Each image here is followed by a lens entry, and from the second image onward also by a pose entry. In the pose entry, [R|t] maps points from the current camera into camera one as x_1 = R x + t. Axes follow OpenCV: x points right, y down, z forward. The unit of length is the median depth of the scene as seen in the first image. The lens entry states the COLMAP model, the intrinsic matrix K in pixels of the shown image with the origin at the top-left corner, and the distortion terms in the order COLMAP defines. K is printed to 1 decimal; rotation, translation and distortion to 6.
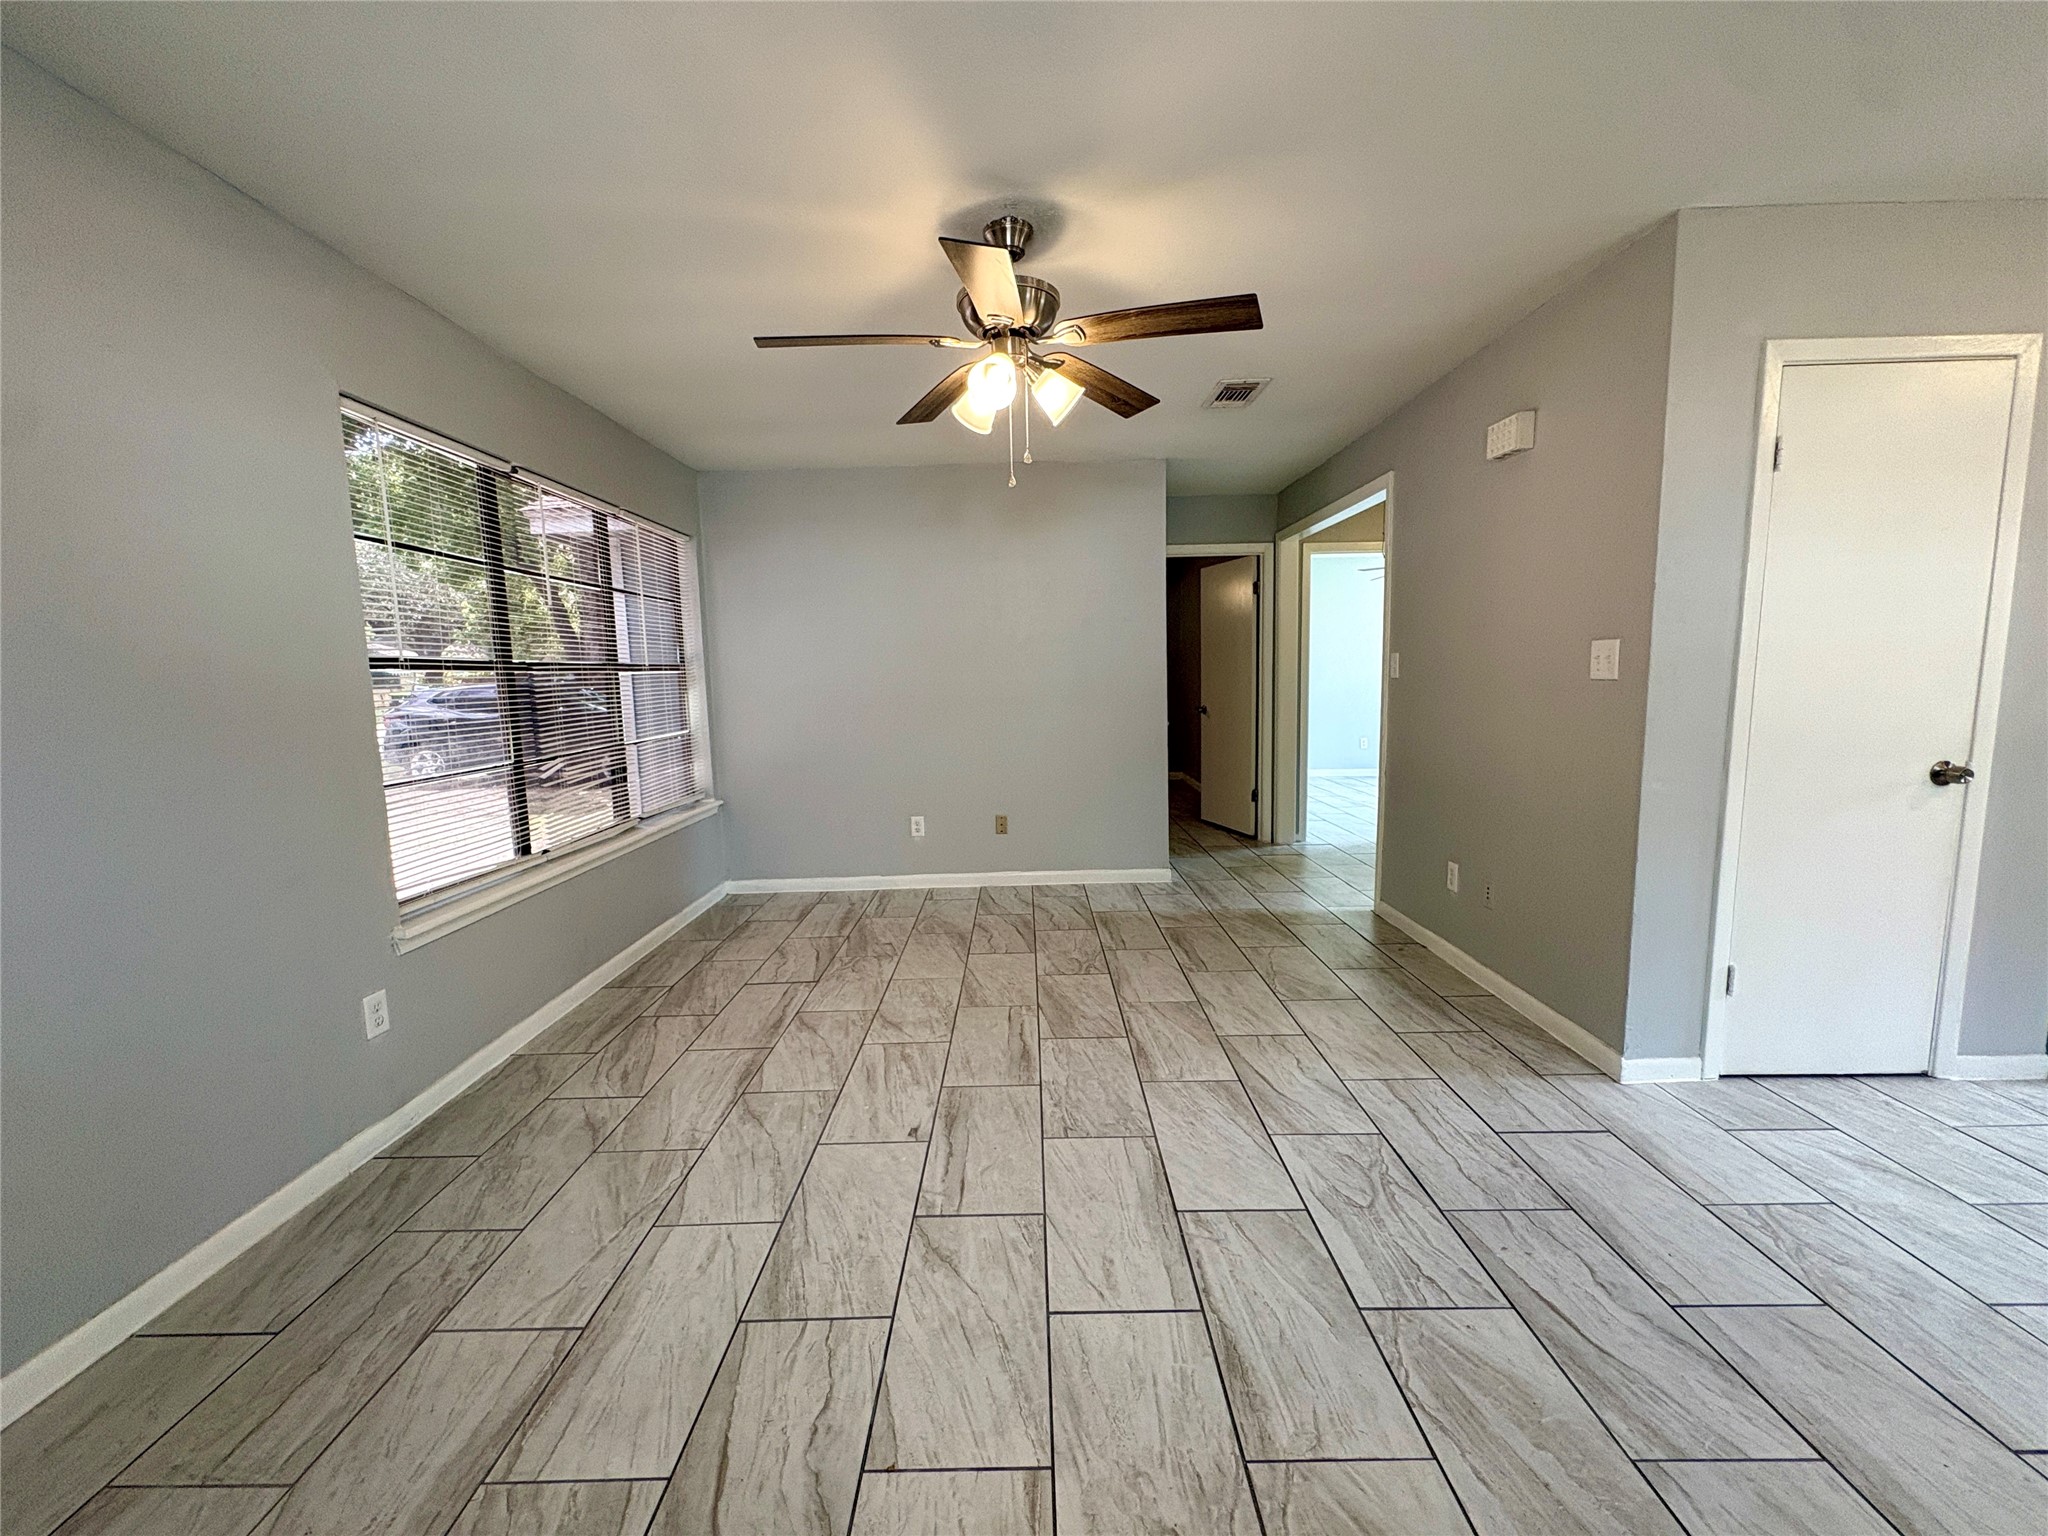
lens RADIAL K [[816.7, 0, 1023.1], [0, 816.7, 769.0], [0, 0, 1]] dist [0.000199, 0.000151]
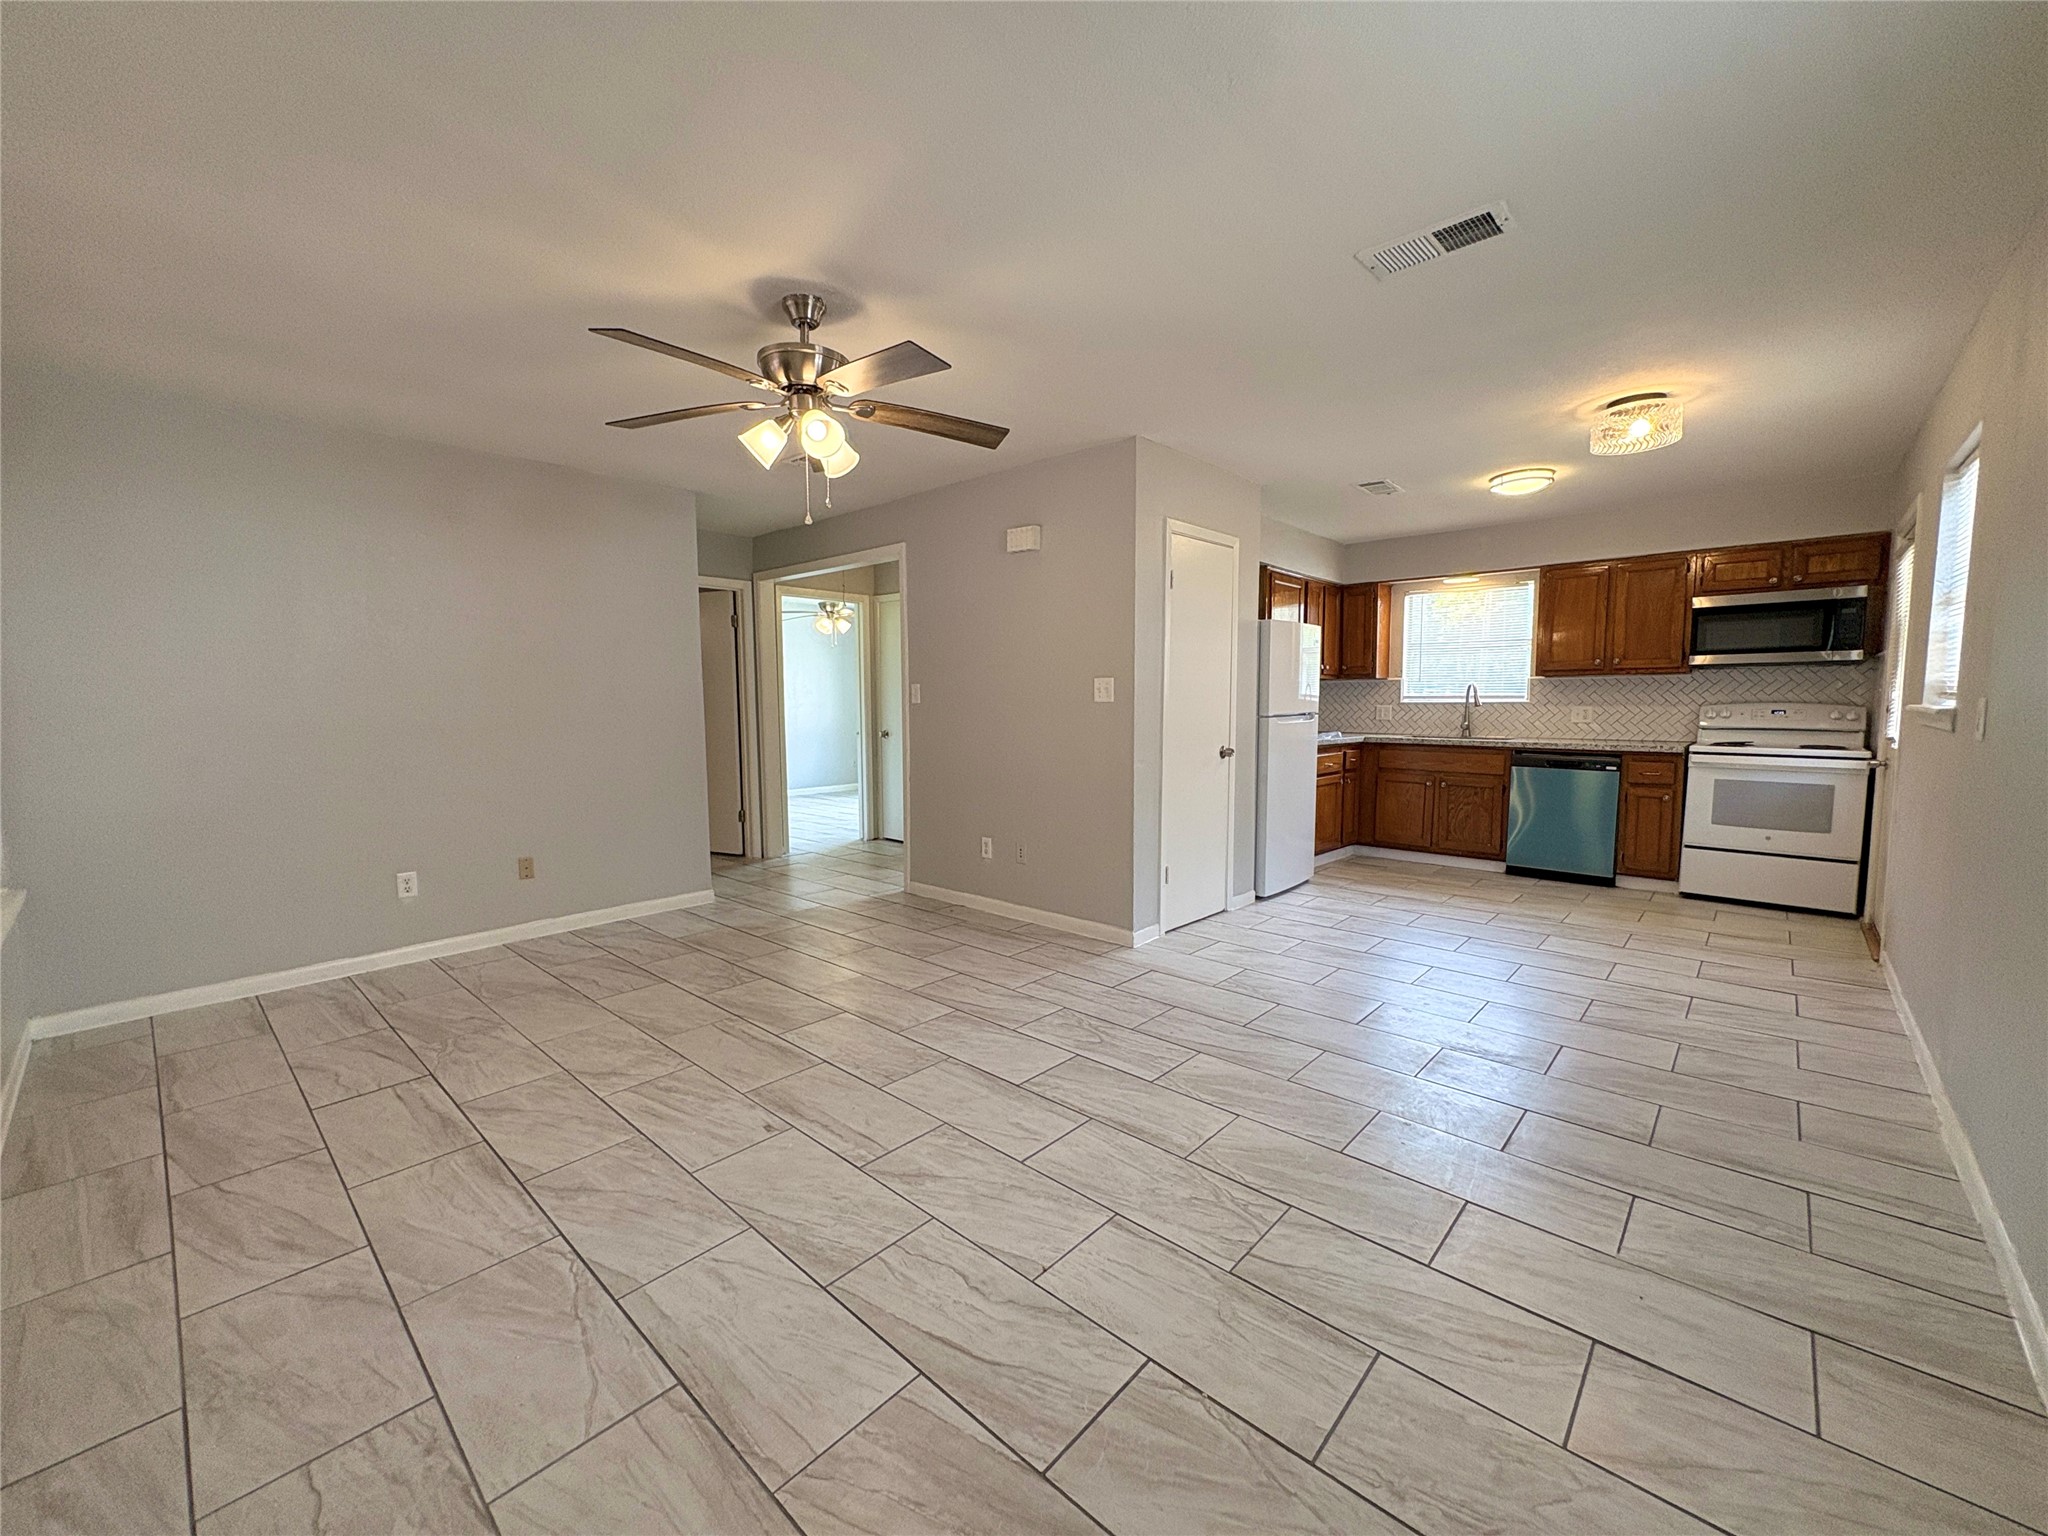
lens RADIAL K [[816.7, 0, 1023.1], [0, 816.7, 769.0], [0, 0, 1]] dist [0.000199, 0.000151]
pose [[0.672600, -0.045932, 0.738579, -0.538149], [0.078056, 0.996908, -0.009086, 0.021474], [-0.735878, 0.063762, 0.674105, 0.032538]]
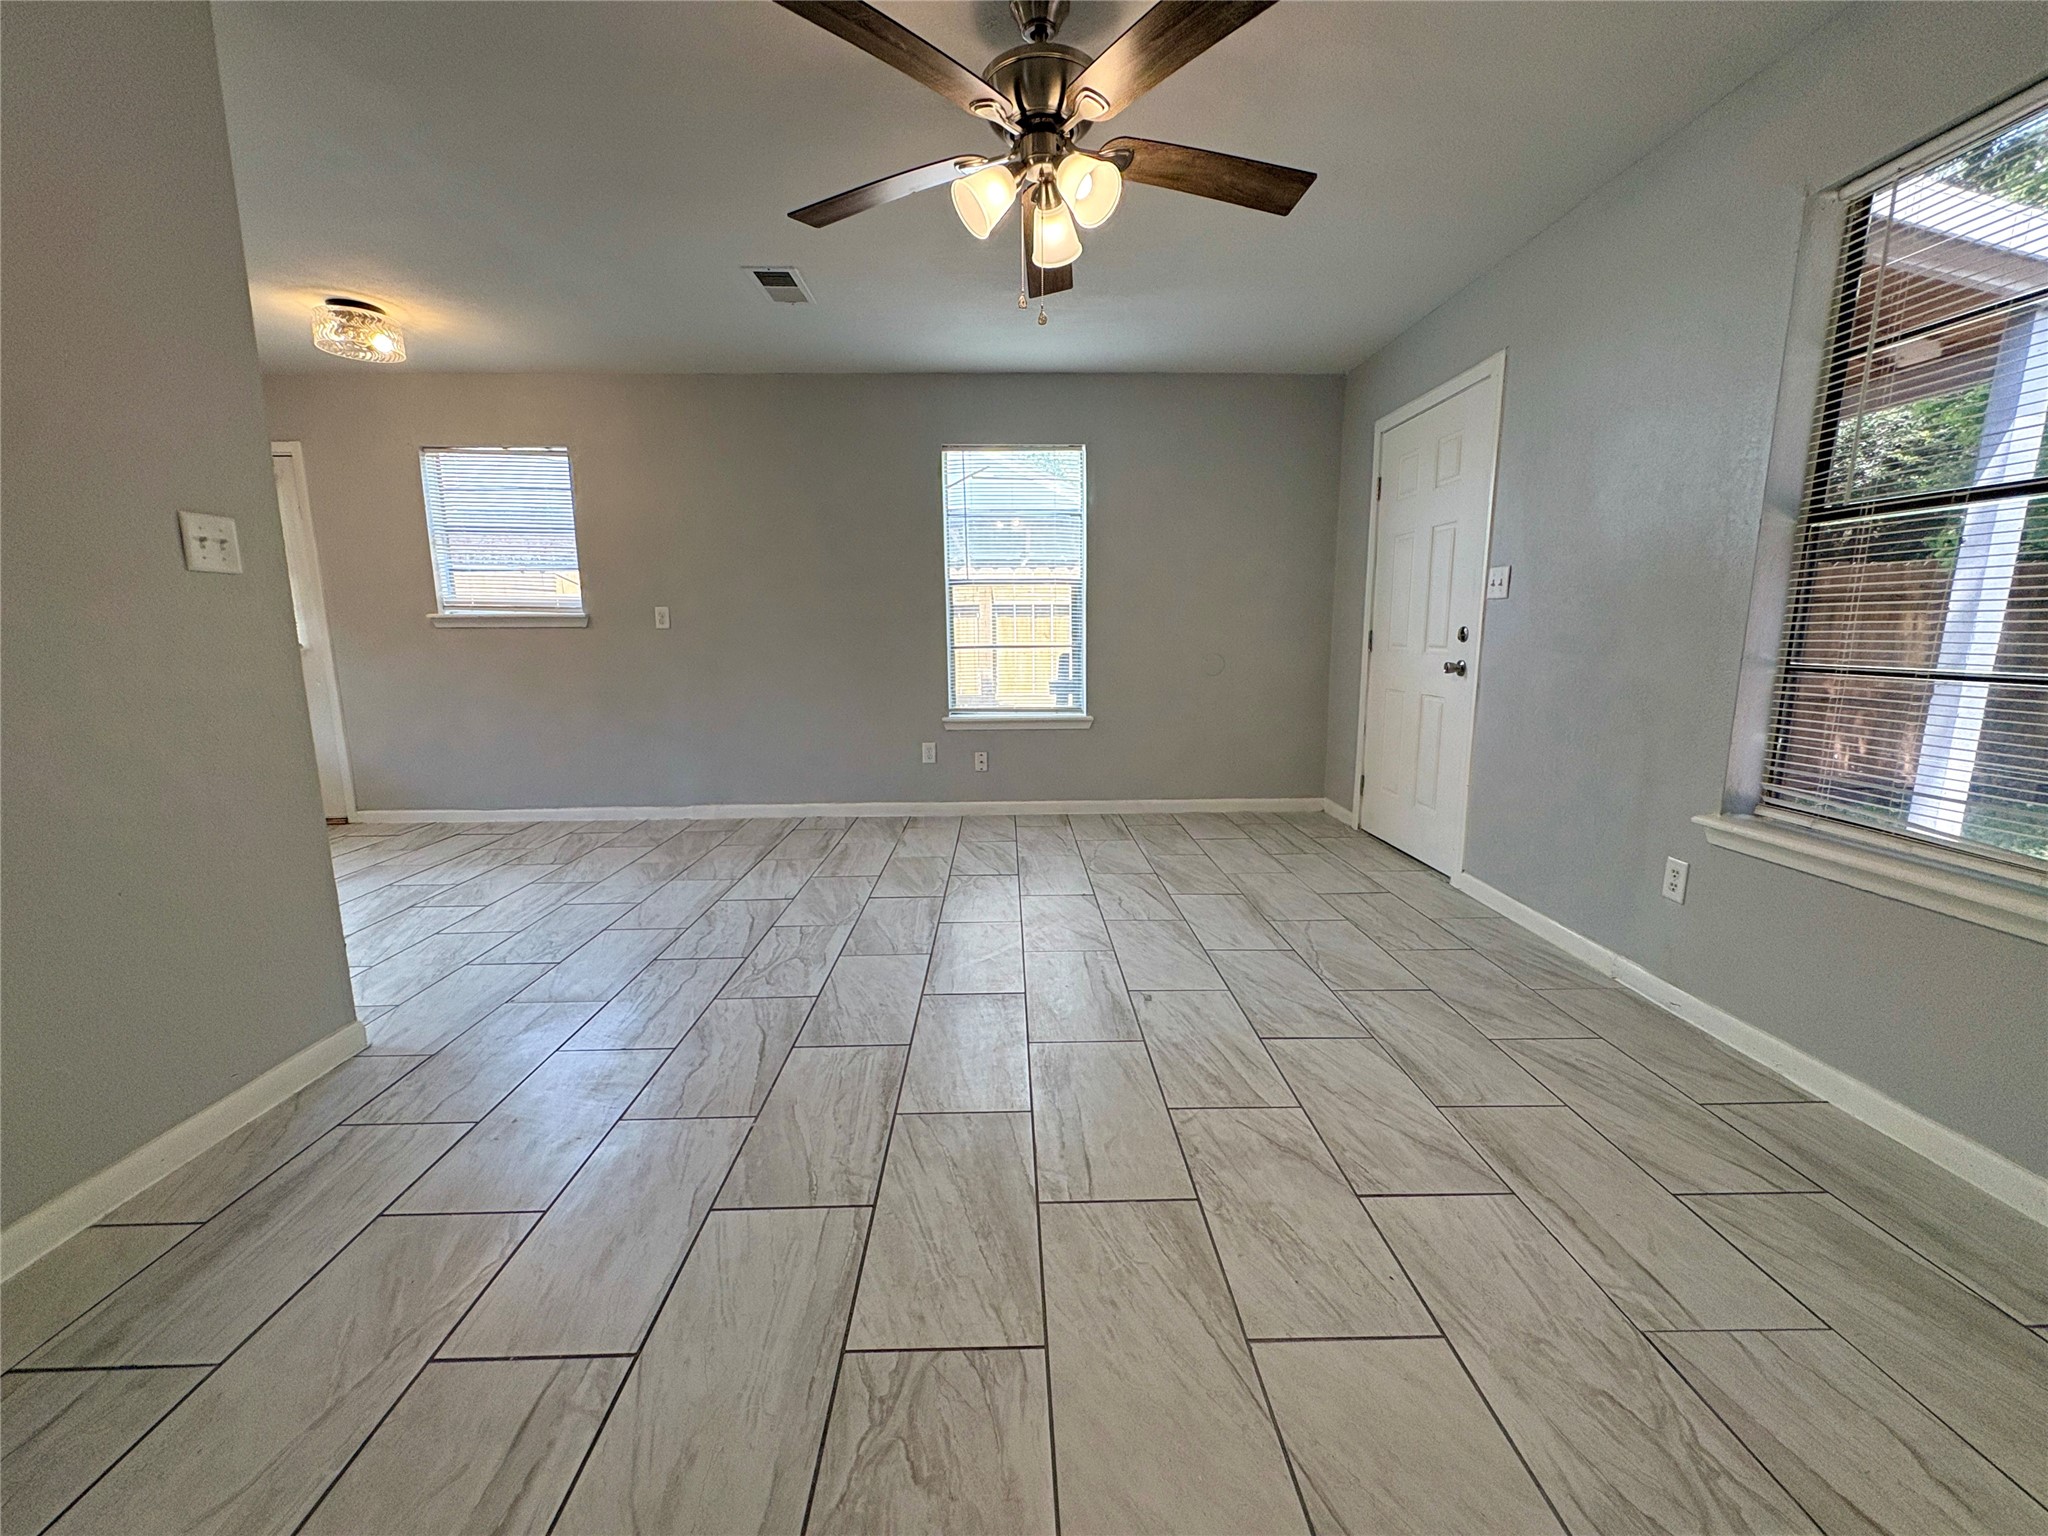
lens RADIAL K [[816.7, 0, 1023.1], [0, 816.7, 769.0], [0, 0, 1]] dist [0.000199, 0.000151]
pose [[-0.999220, 0.032958, -0.021771, 0.032774], [0.025430, 0.958517, 0.283900, -0.116925], [0.030225, 0.283125, -0.958607, 1.569337]]
